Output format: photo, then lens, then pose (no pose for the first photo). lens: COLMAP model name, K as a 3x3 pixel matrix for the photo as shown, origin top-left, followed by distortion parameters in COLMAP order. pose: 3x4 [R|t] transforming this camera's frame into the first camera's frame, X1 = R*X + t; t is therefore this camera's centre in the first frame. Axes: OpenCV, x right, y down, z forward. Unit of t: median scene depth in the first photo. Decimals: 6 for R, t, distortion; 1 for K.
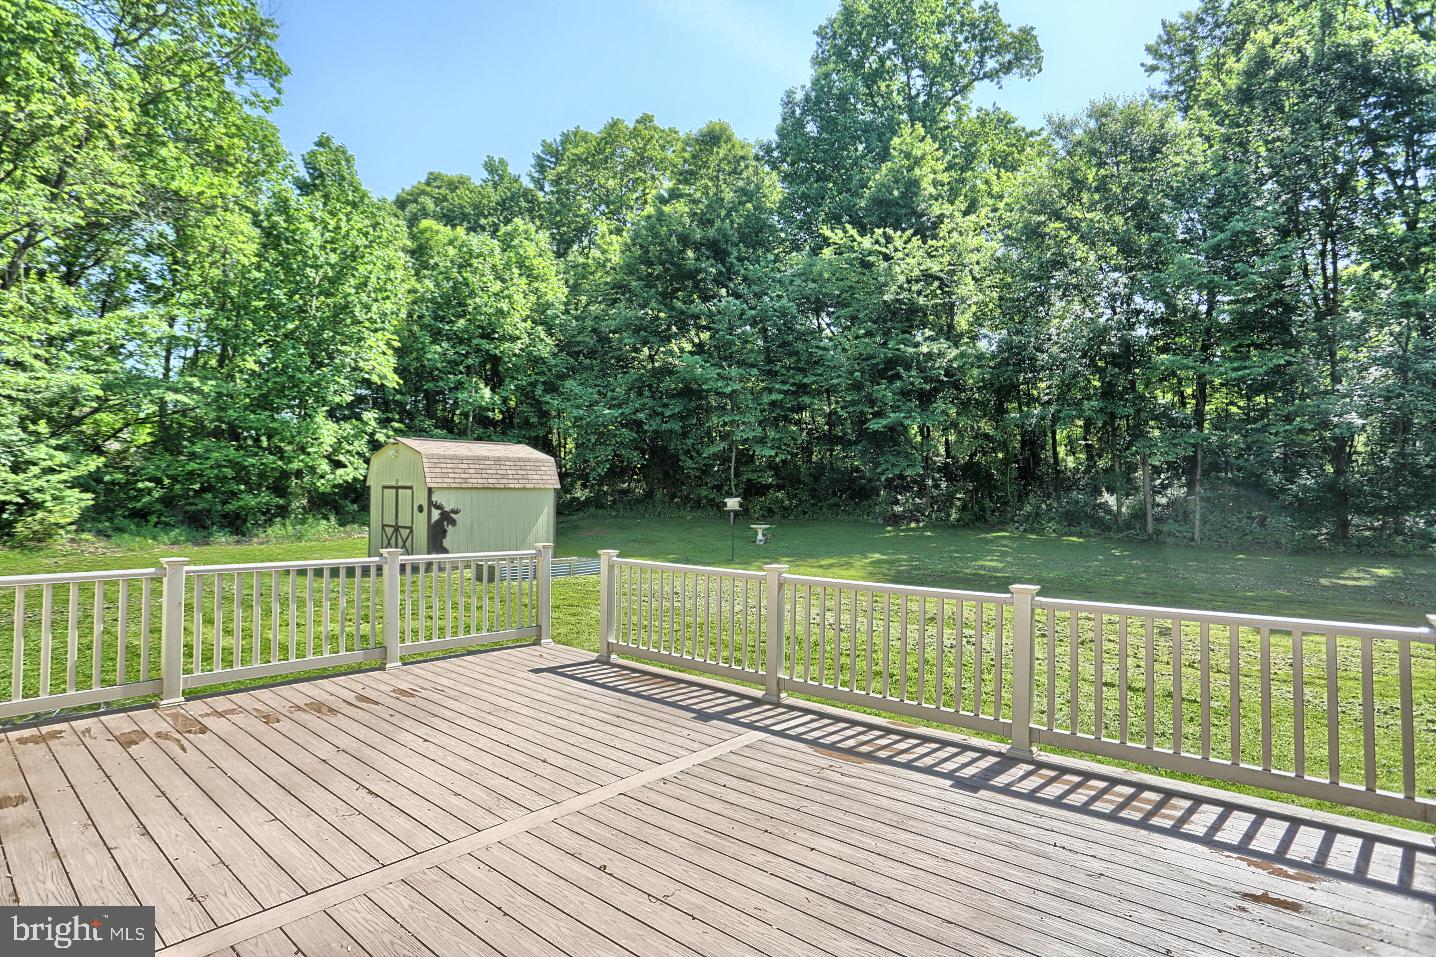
lens RADIAL K [[758.2, 0, 696.4], [0, 758.2, 463.4], [0, 0, 1]] dist [-0.070823, 0.036852]
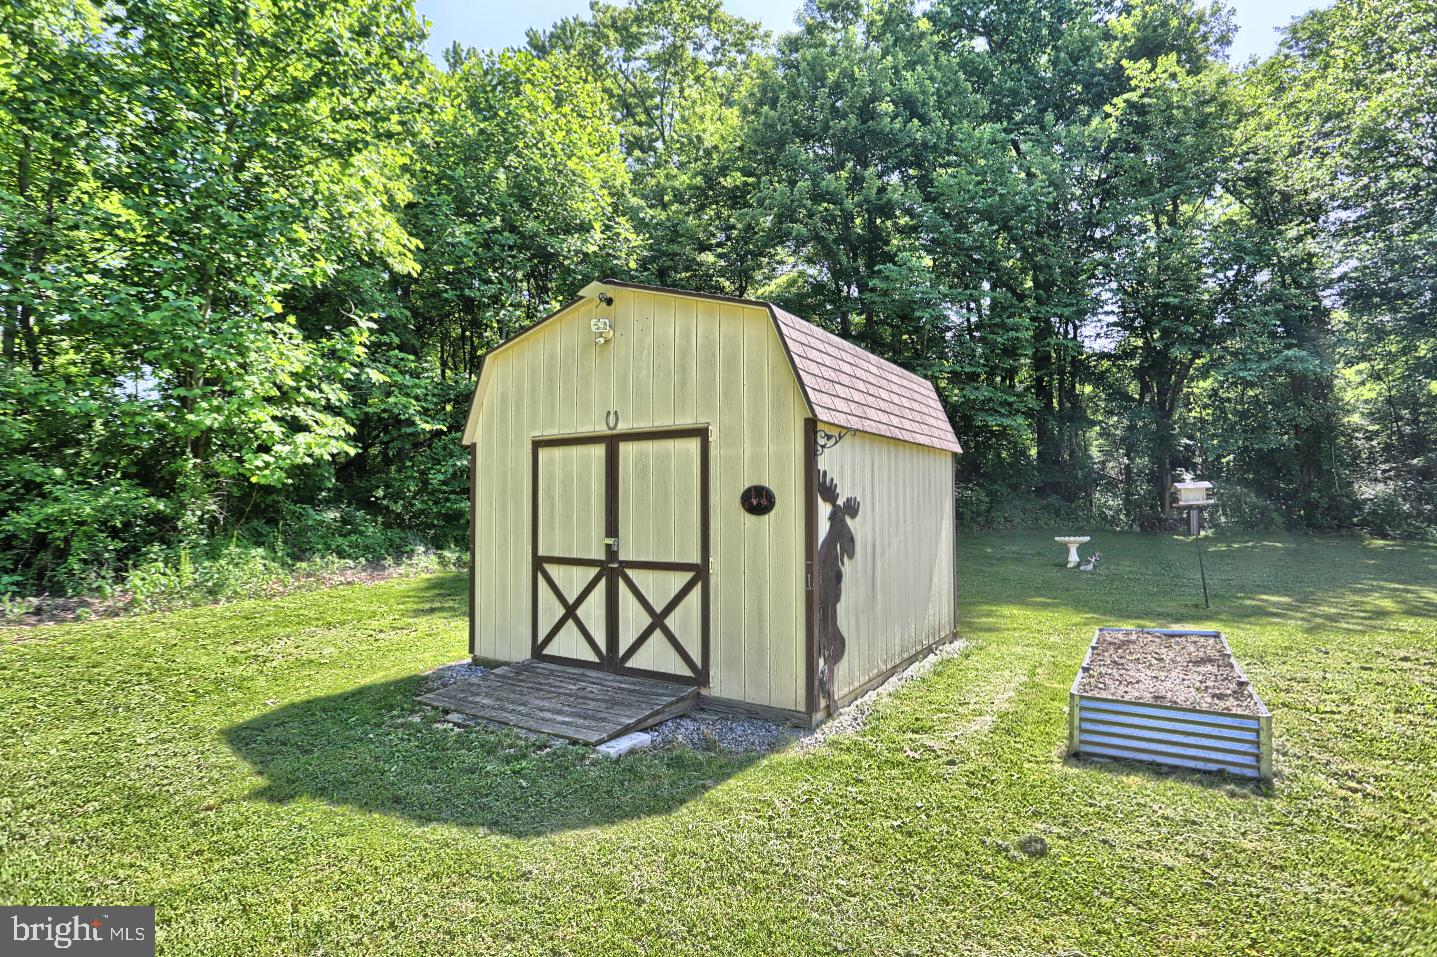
lens RADIAL K [[758.8, 0, 696.9], [0, 758.8, 463.4], [0, 0, 1]] dist [-0.070823, 0.036852]
pose [[0.986386, -0.004486, 0.164385, -0.344273], [0.008442, 0.999691, -0.023371, 0.041429], [-0.164229, 0.024441, 0.986119, 0.564360]]
